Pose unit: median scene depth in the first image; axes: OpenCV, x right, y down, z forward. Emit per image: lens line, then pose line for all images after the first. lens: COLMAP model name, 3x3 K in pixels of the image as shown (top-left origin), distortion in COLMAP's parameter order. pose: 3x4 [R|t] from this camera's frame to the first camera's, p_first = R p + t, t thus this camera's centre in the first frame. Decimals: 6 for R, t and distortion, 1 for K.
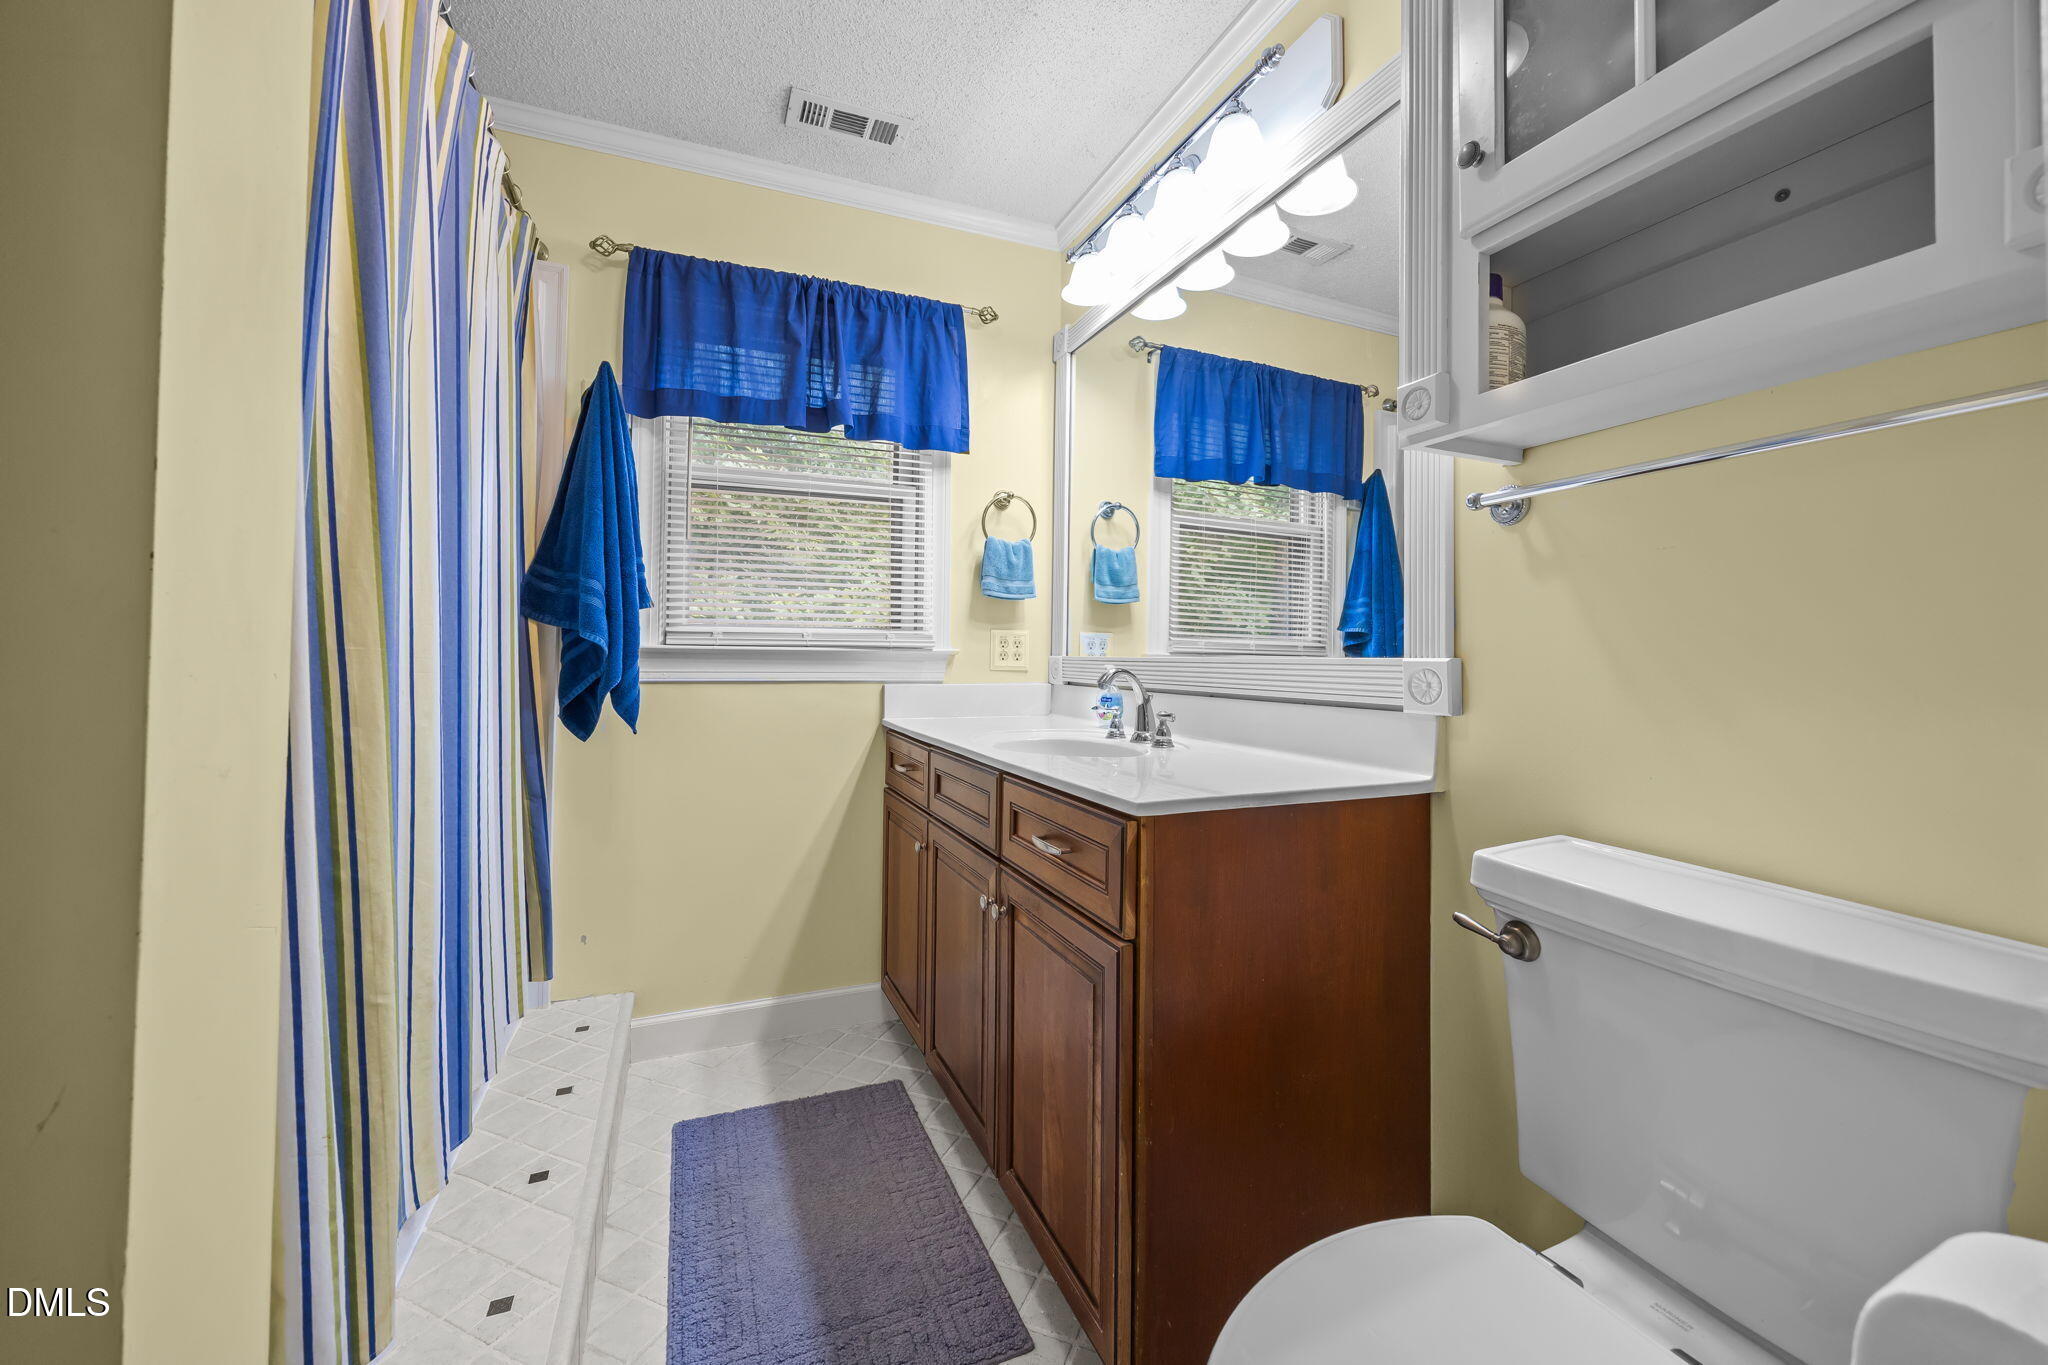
lens RADIAL K [[805.9, 0, 1025.2], [0, 805.9, 663.8], [0, 0, 1]] dist [0.000255, 0.000050]
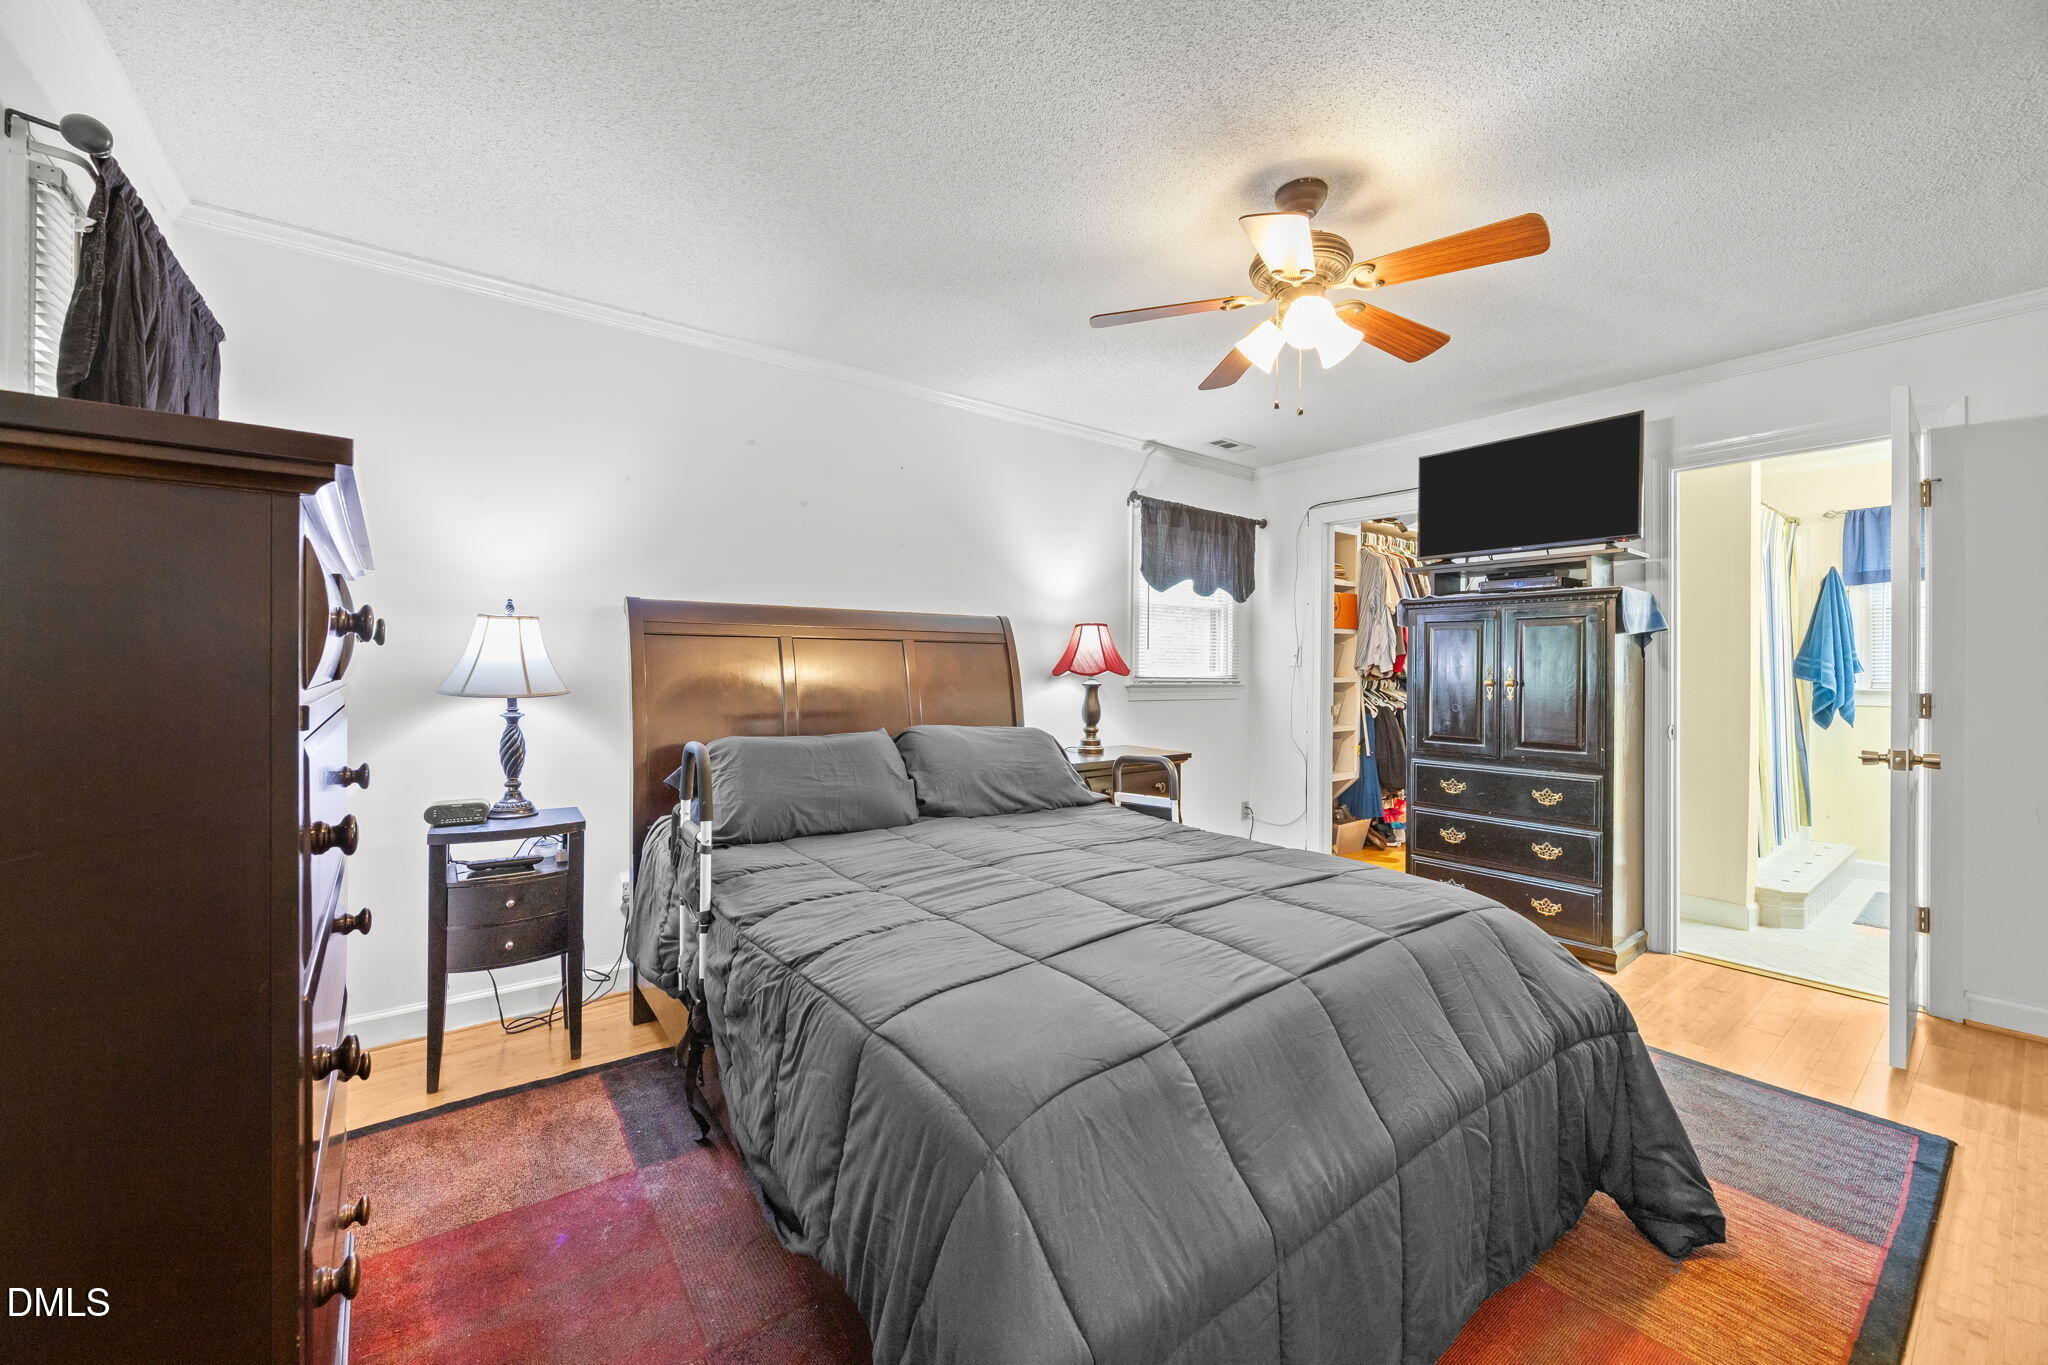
lens RADIAL K [[805.9, 0, 1022.6], [0, 805.9, 665.2], [0, 0, 1]] dist [0.000255, 0.000050]
pose [[0.257269, -0.027490, -0.965949, 1.114998], [0.000341, 0.999598, -0.028357, -0.026284], [0.966340, 0.006966, 0.257175, -1.851142]]
